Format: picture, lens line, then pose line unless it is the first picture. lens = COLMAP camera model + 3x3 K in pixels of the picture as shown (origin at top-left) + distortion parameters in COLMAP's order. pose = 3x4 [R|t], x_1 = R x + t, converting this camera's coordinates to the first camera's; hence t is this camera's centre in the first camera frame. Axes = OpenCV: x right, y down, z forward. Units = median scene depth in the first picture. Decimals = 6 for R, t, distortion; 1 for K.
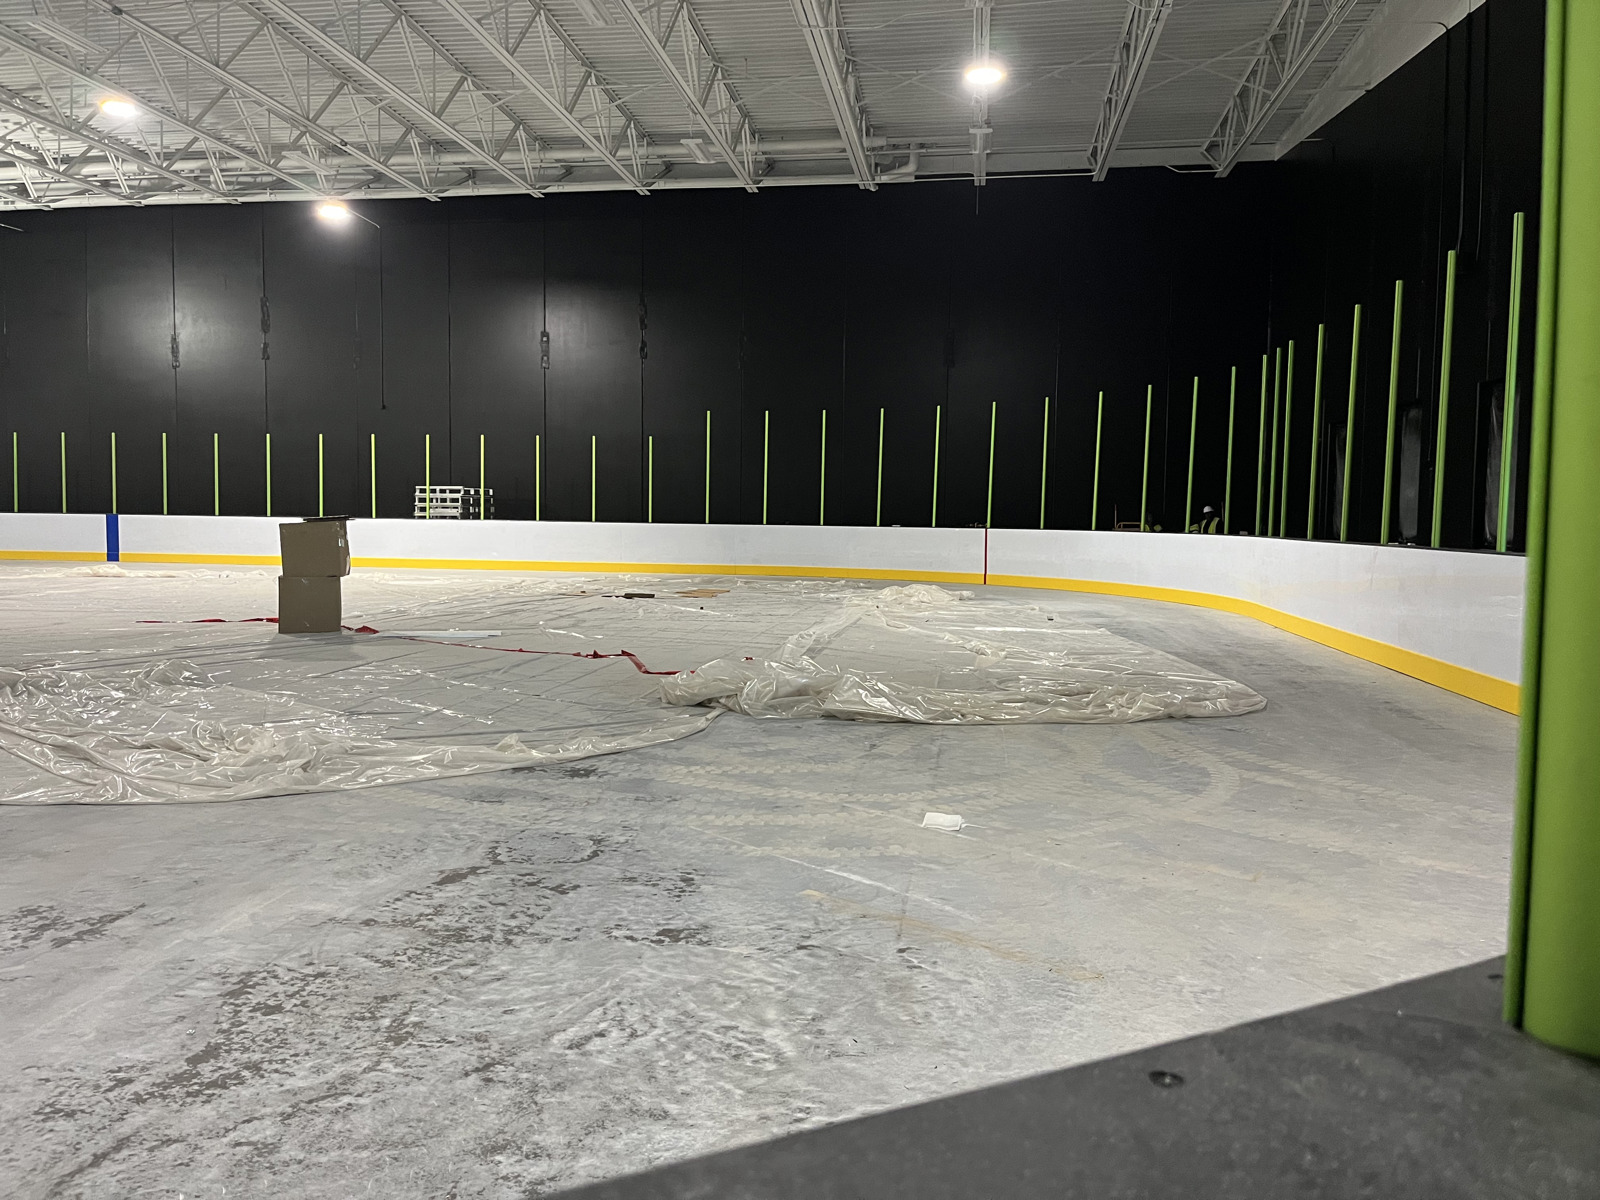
lens RADIAL K [[1209.4, 0, 789.0], [0, 1209.4, 588.9], [0, 0, 1]] dist [0.076272, -0.108407]
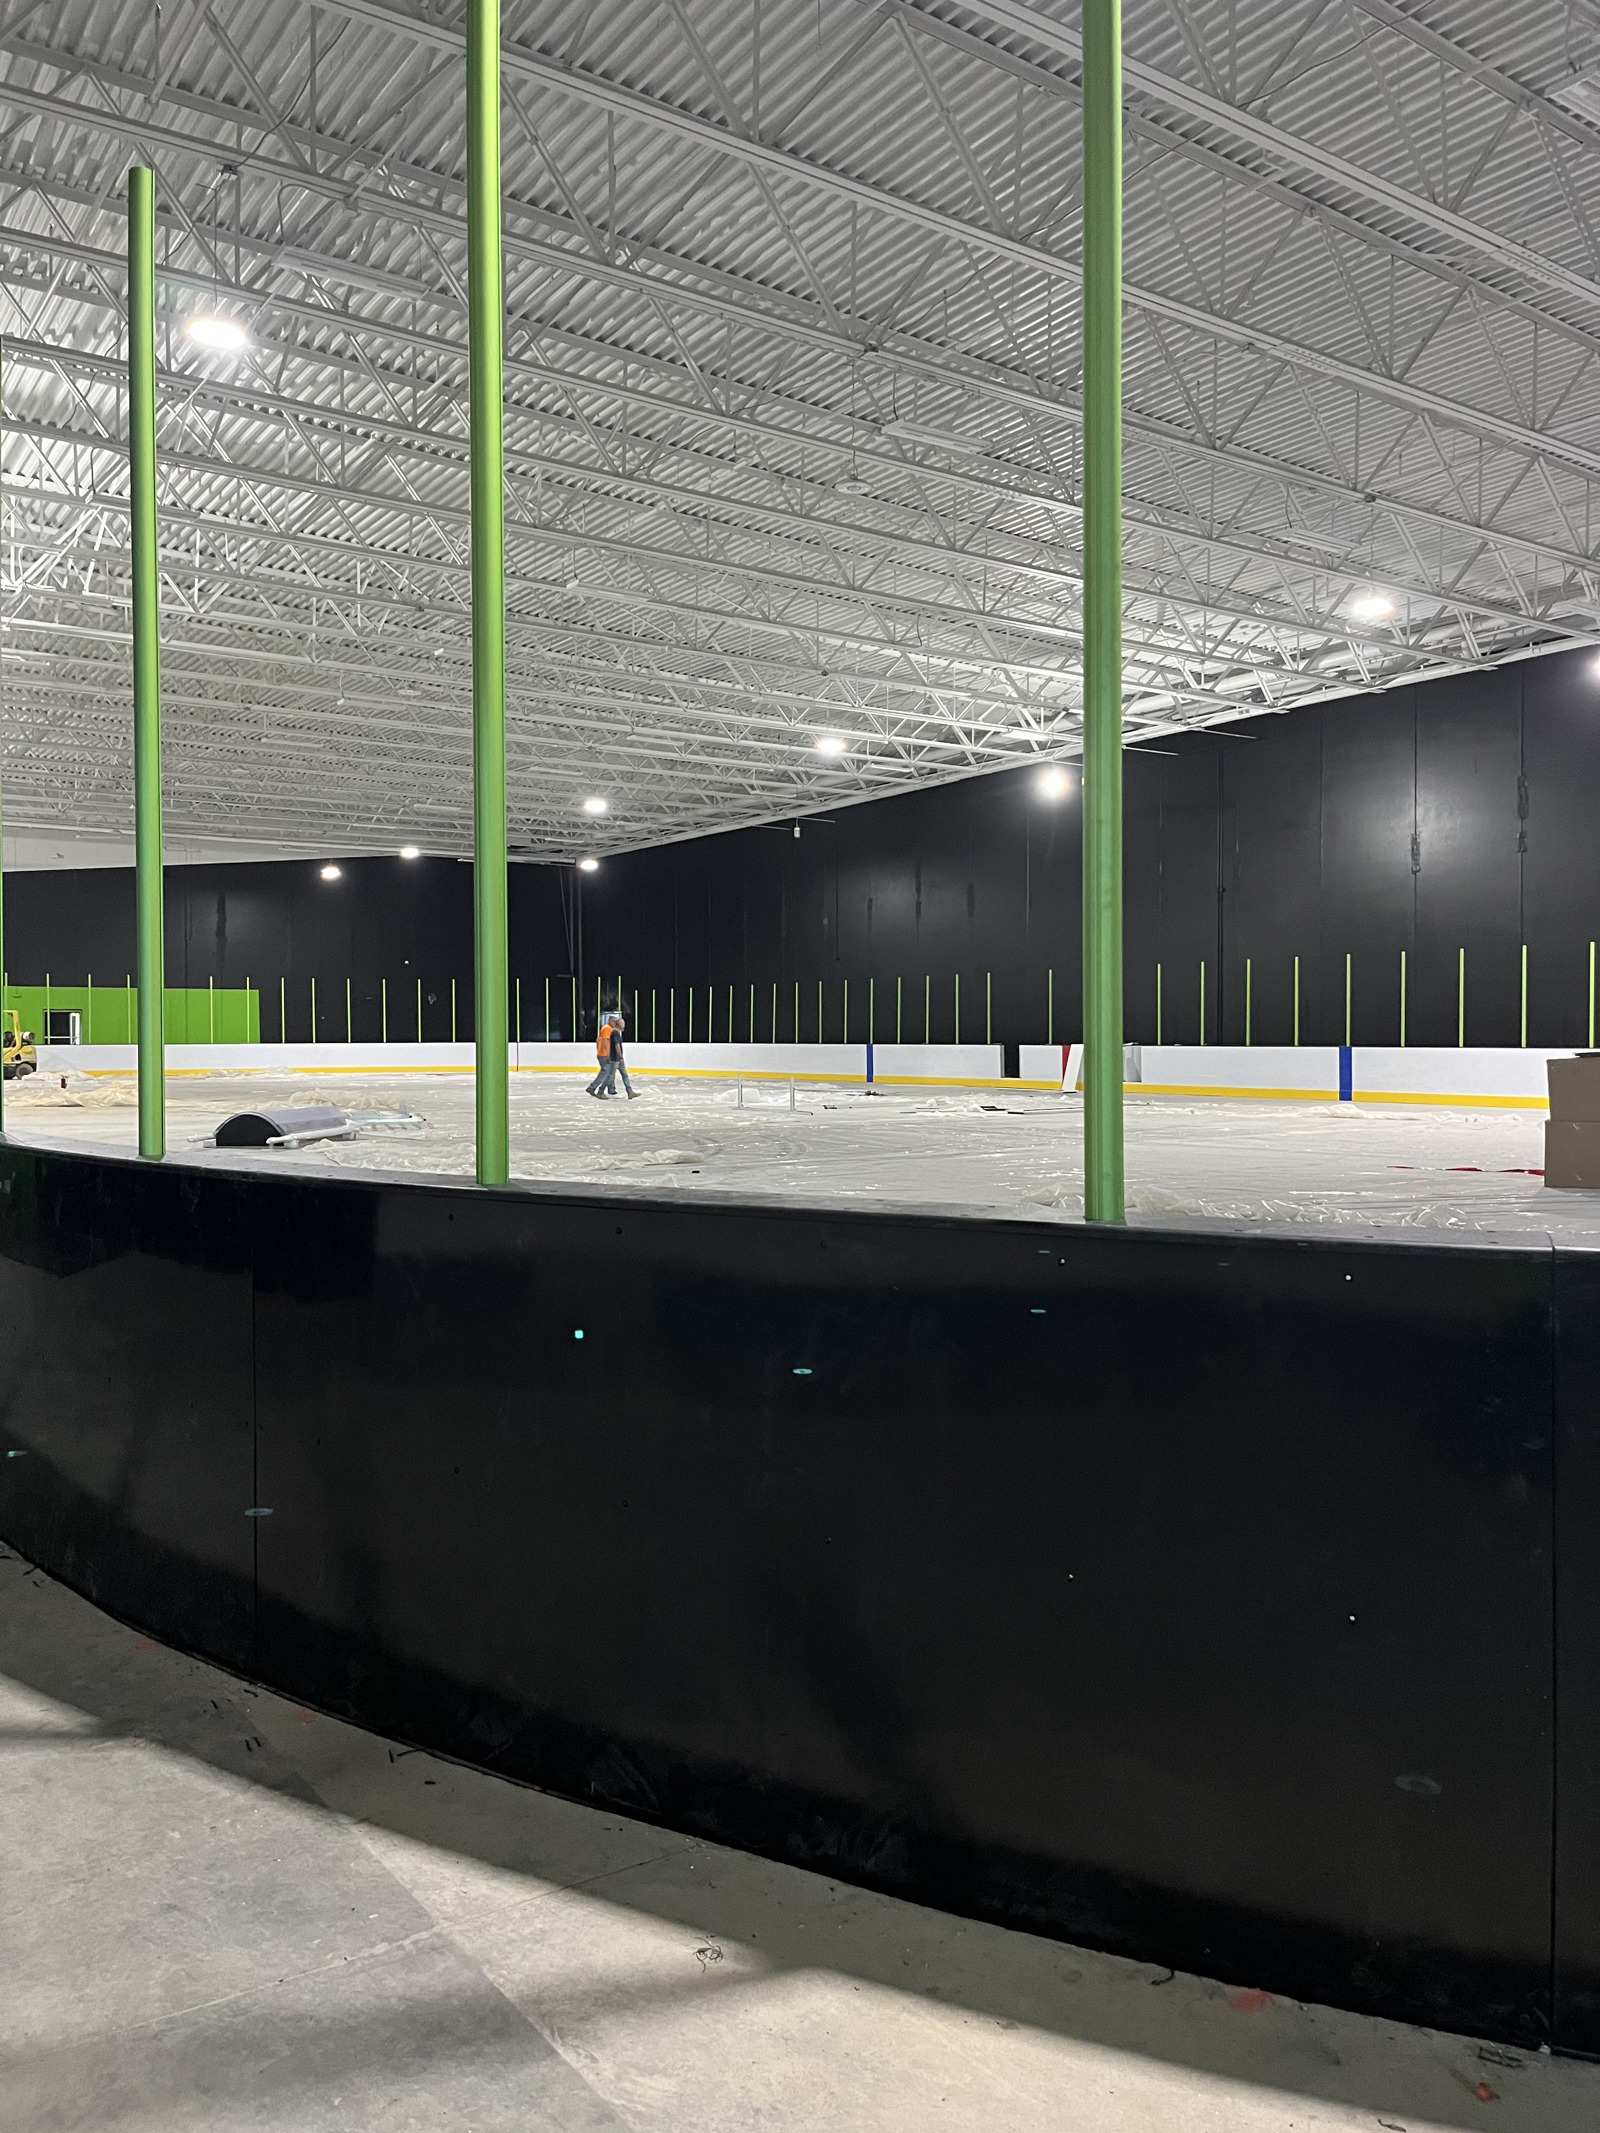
lens RADIAL K [[1612.3, 0, 825.2], [0, 1612.3, 1050.3], [0, 0, 1]] dist [0.076272, -0.108407]
pose [[0.695098, -0.008735, -0.718862, 0.178208], [-0.031201, 0.998617, -0.042304, 0.014631], [0.718238, 0.051834, 0.693864, -0.526681]]
